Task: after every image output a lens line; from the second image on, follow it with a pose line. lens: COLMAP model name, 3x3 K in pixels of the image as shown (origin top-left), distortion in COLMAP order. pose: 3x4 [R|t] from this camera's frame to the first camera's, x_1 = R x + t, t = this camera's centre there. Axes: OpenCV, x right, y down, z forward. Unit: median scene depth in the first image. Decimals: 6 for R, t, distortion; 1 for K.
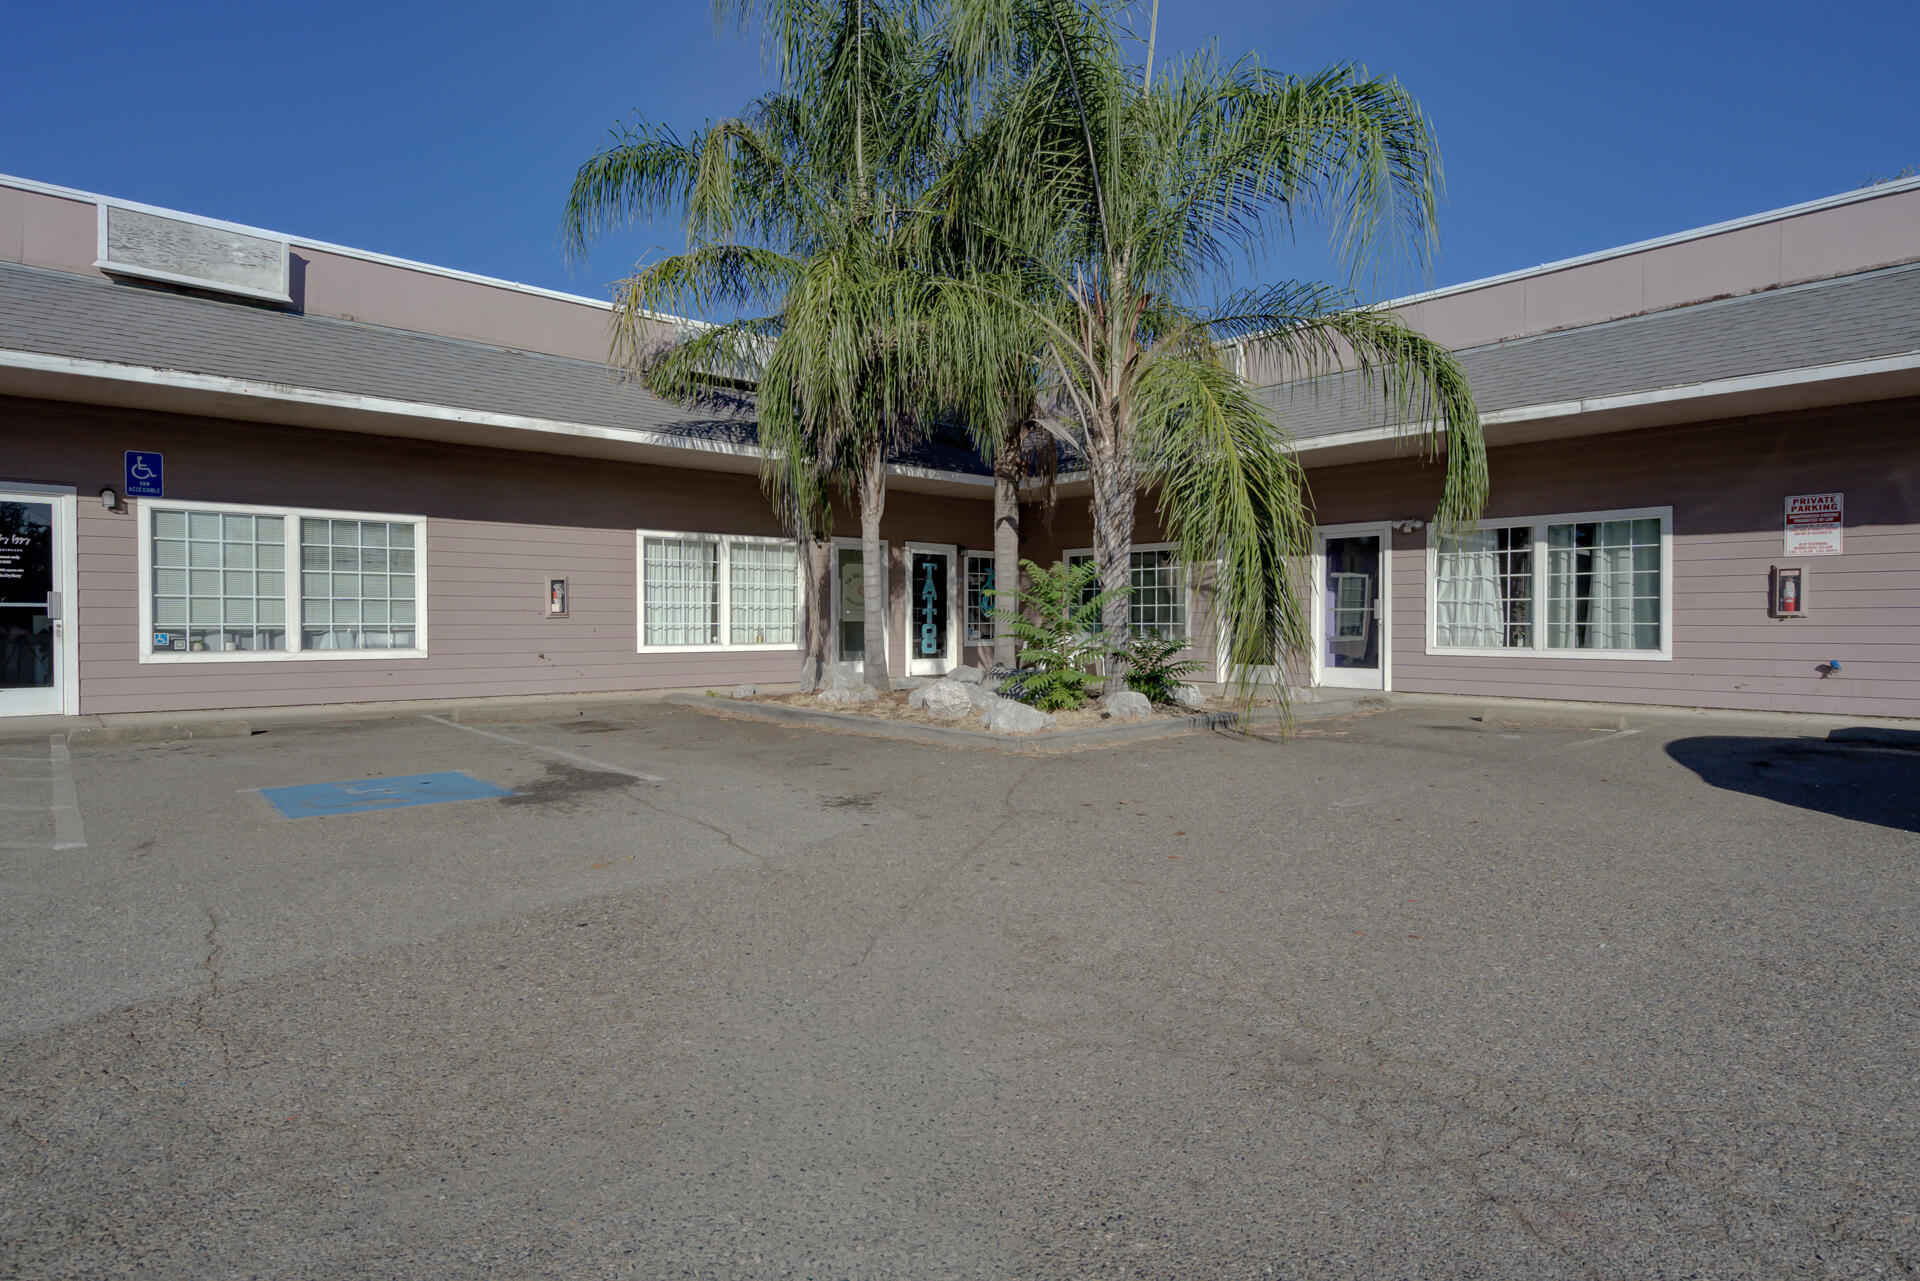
lens RADIAL K [[1031.1, 0, 947.2], [0, 1031.1, 639.2], [0, 0, 1]] dist [0.001090, -0.006238]
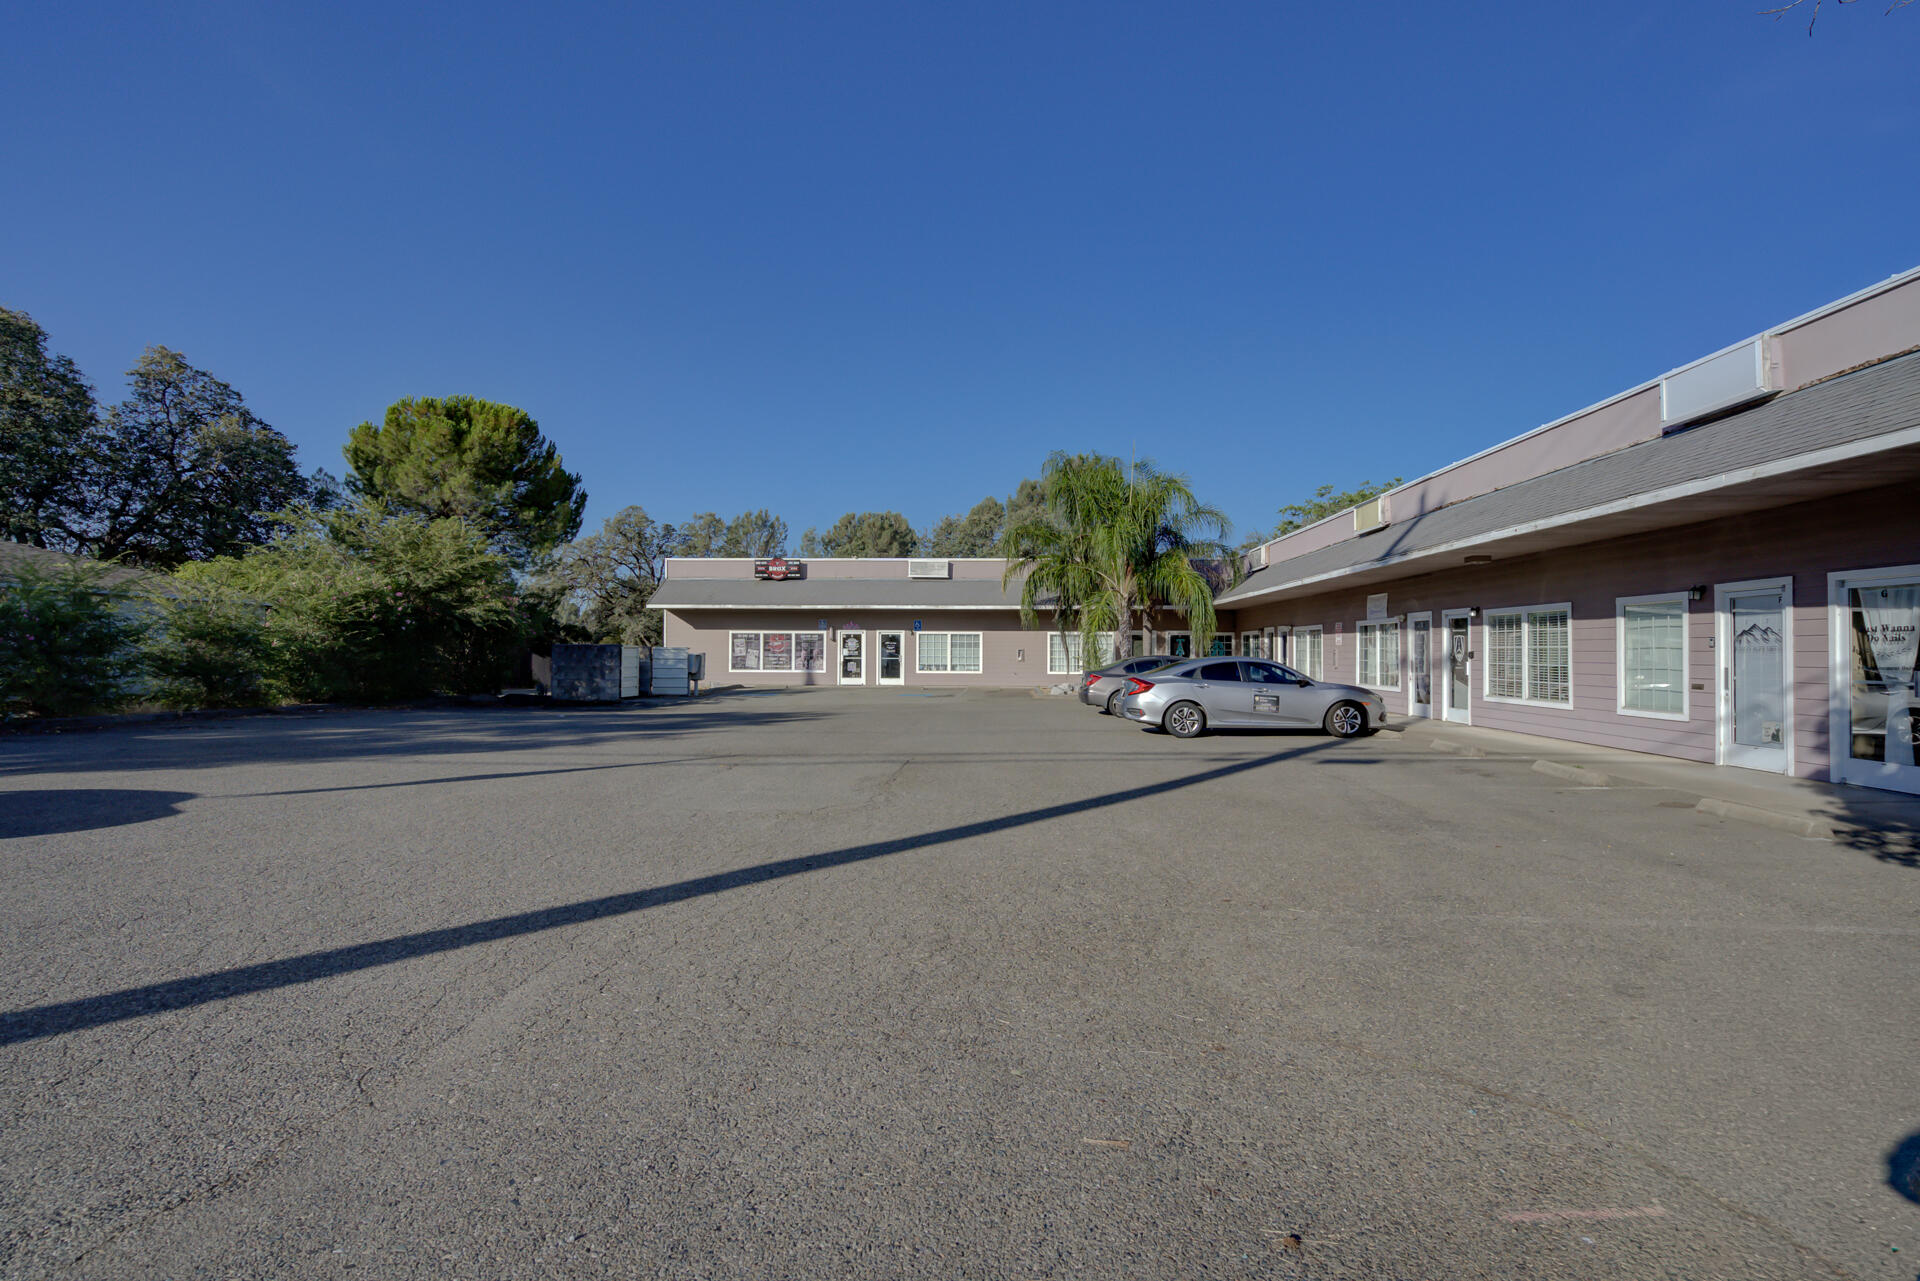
lens RADIAL K [[900.1, 0, 943.1], [0, 900.1, 633.2], [0, 0, 1]] dist [-0.002298, -0.001722]
pose [[0.699072, -0.011435, -0.714960, 1.537236], [-0.017770, 0.999285, -0.033358, -0.014182], [0.714831, 0.036024, 0.698369, -1.170855]]
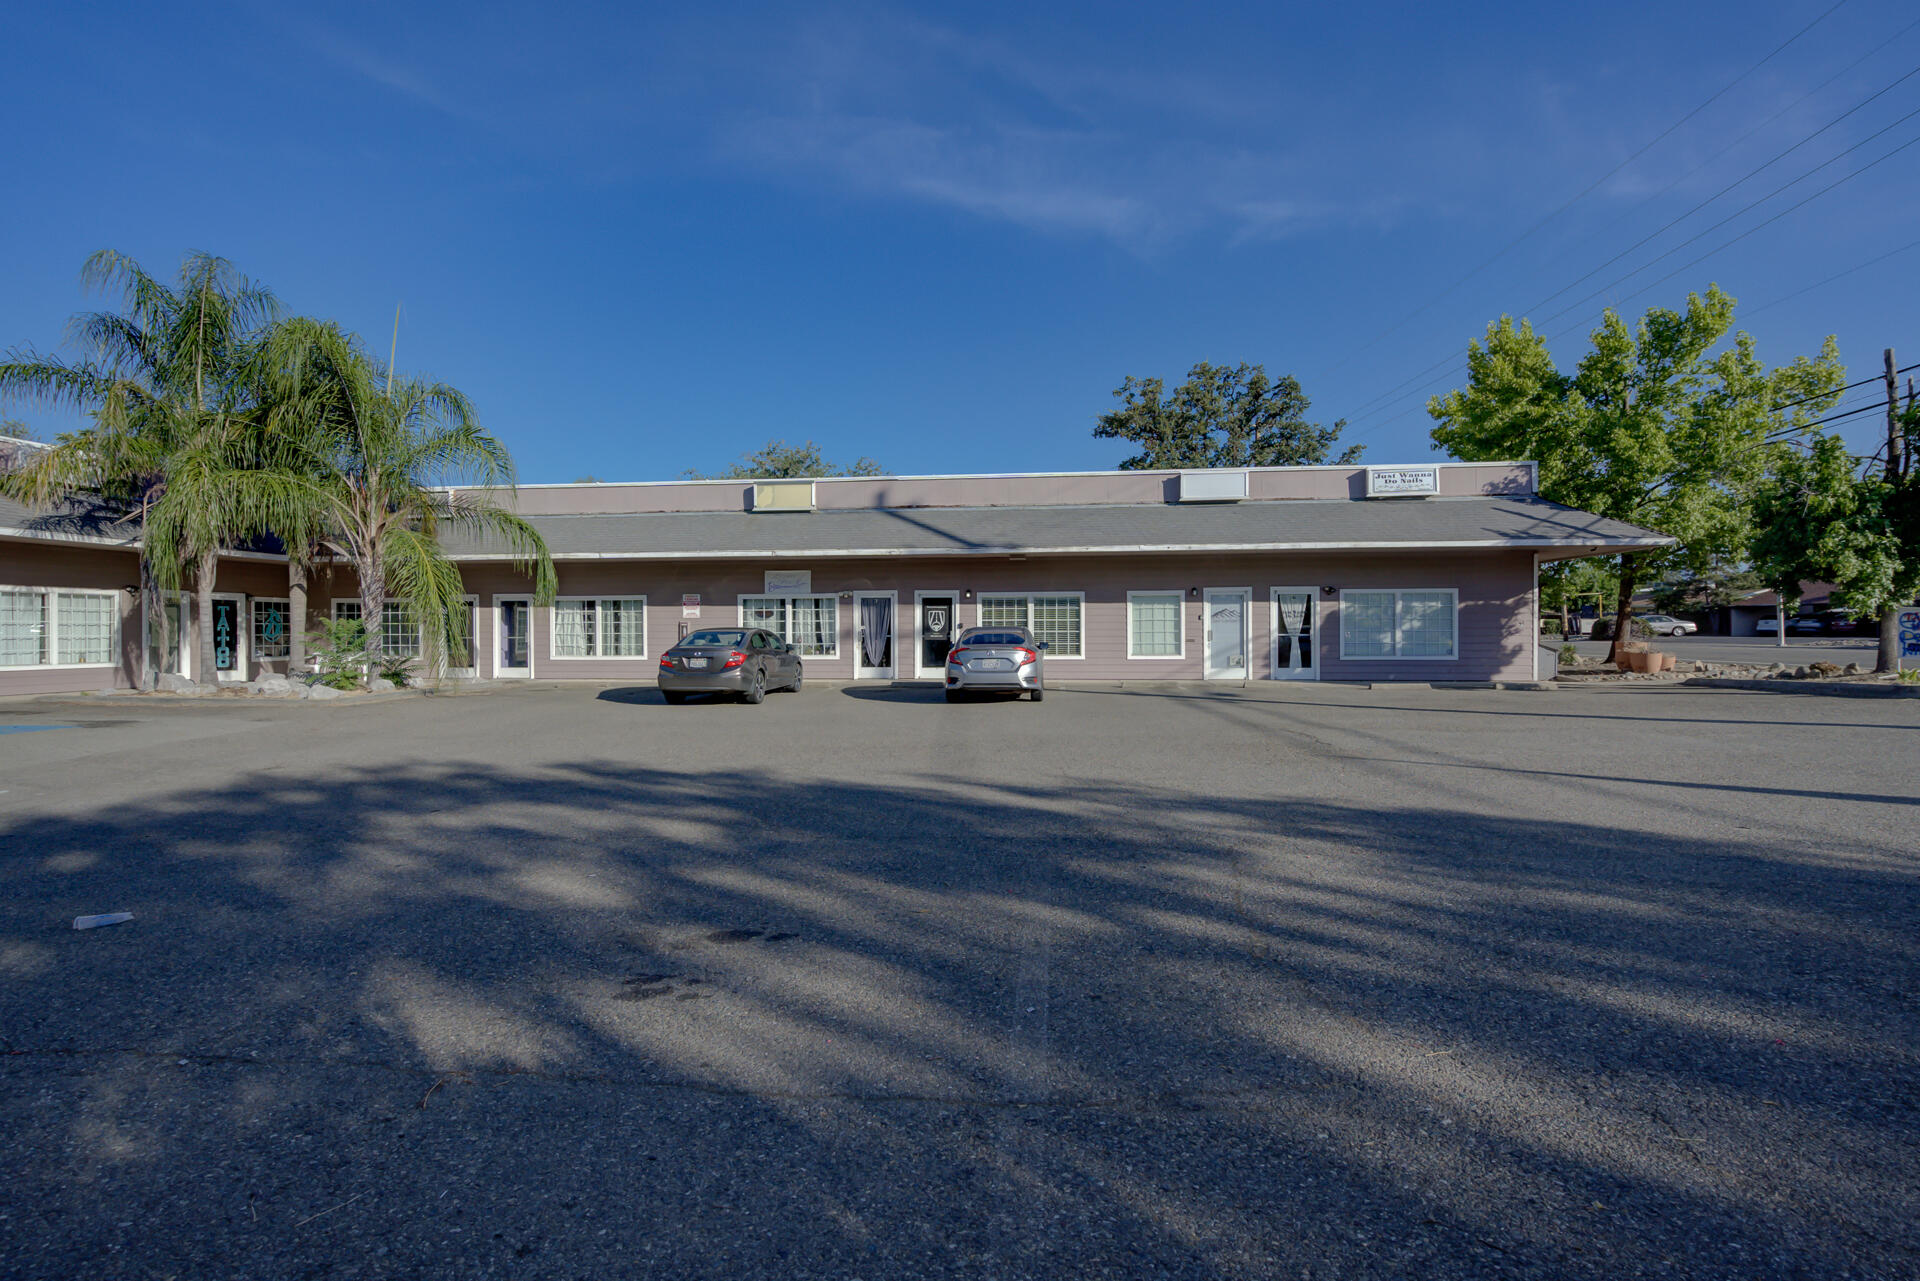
lens RADIAL K [[900.1, 0, 957.0], [0, 900.1, 638.5], [0, 0, 1]] dist [-0.002298, -0.001722]
pose [[0.734634, -0.007367, 0.678424, -0.171068], [0.015541, 0.999861, -0.005971, -0.004675], [-0.678286, 0.014930, 0.734647, -0.950577]]
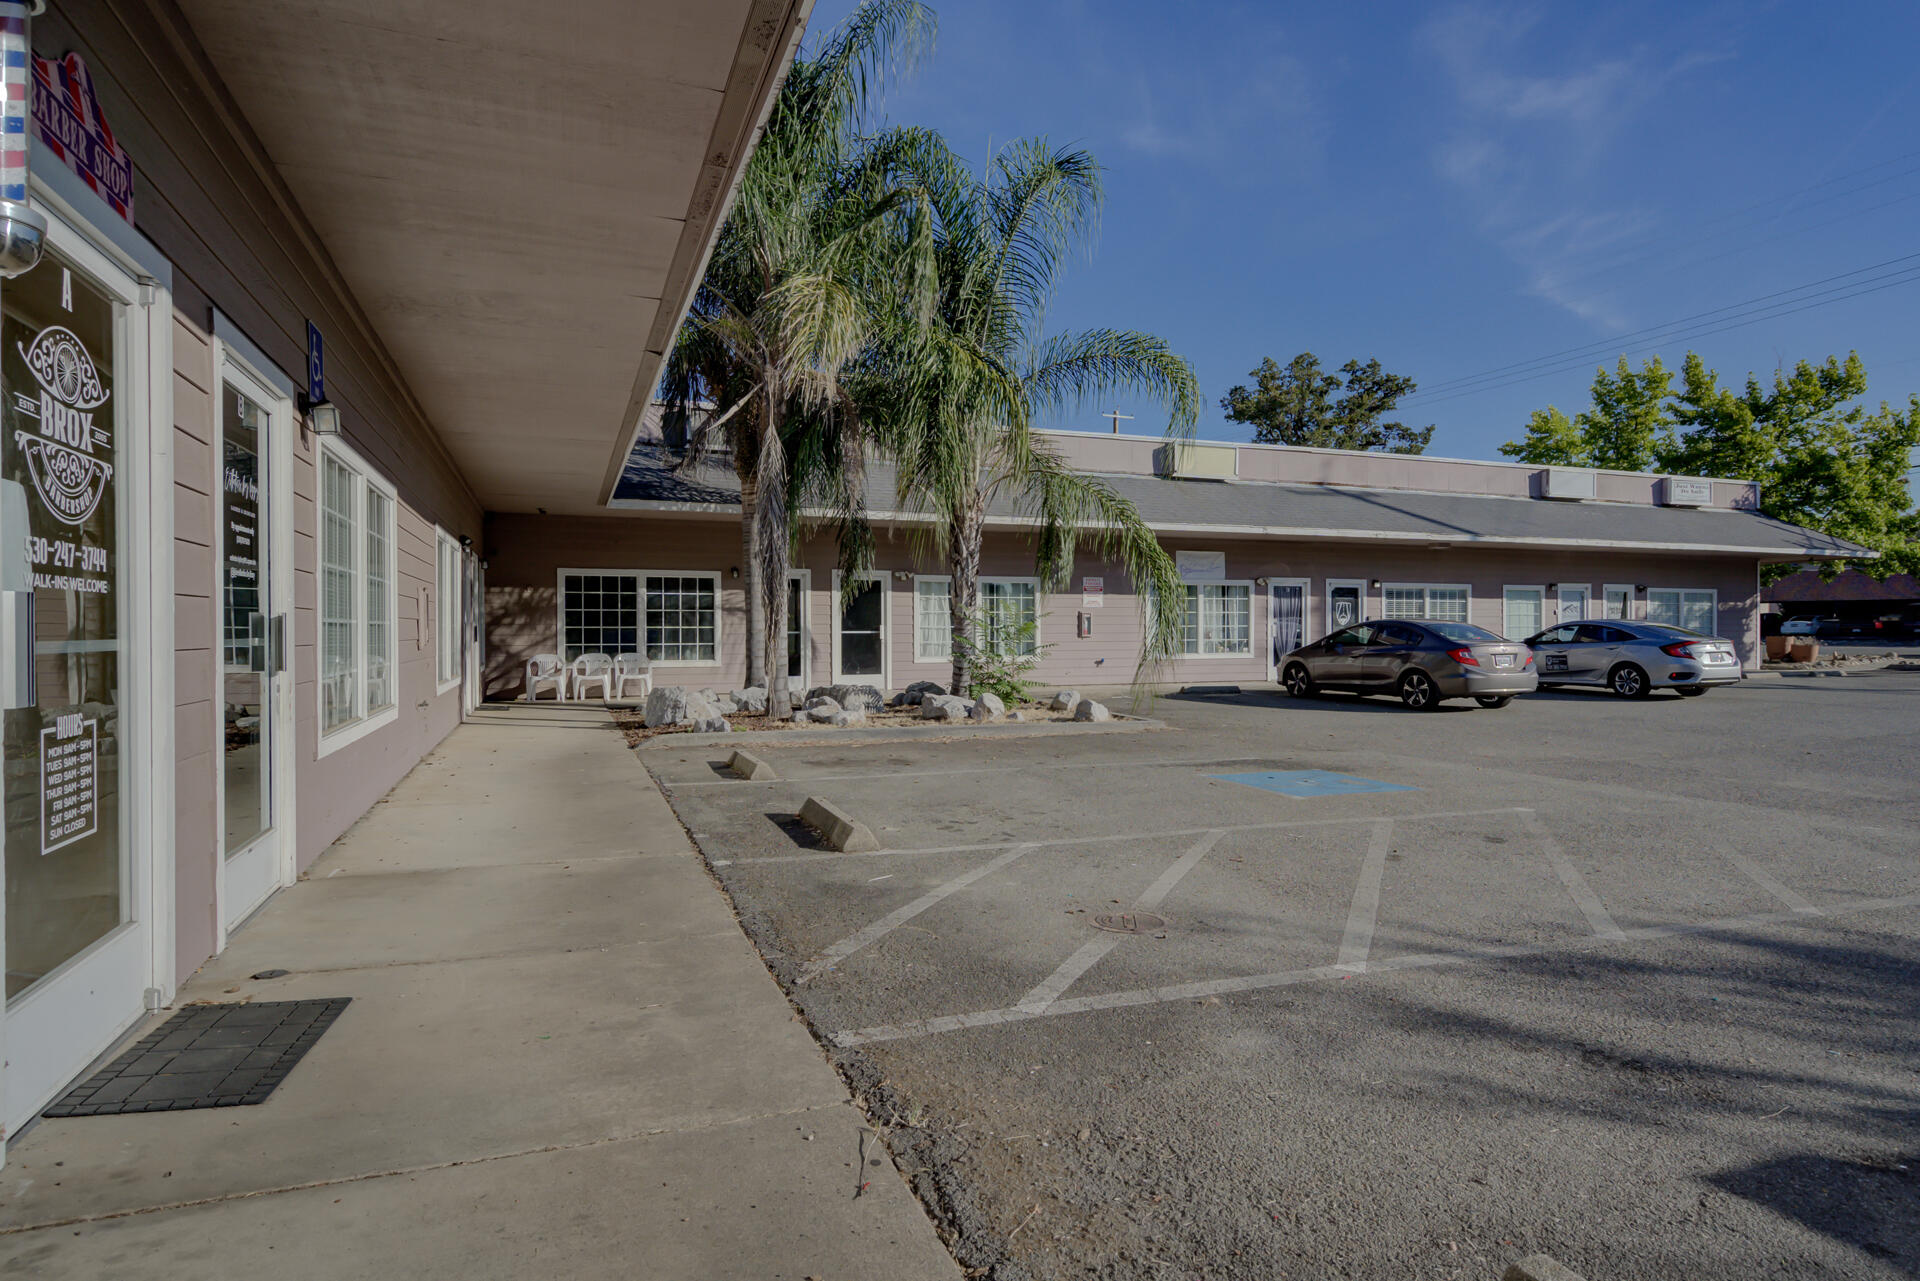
lens RADIAL K [[1031.1, 0, 962.3], [0, 1031.1, 642.0], [0, 0, 1]] dist [0.001090, -0.006238]
pose [[0.348375, -0.012199, 0.937276, -0.993856], [0.018325, 0.999813, 0.006202, -0.025773], [-0.937176, 0.015015, 0.348533, 0.459202]]
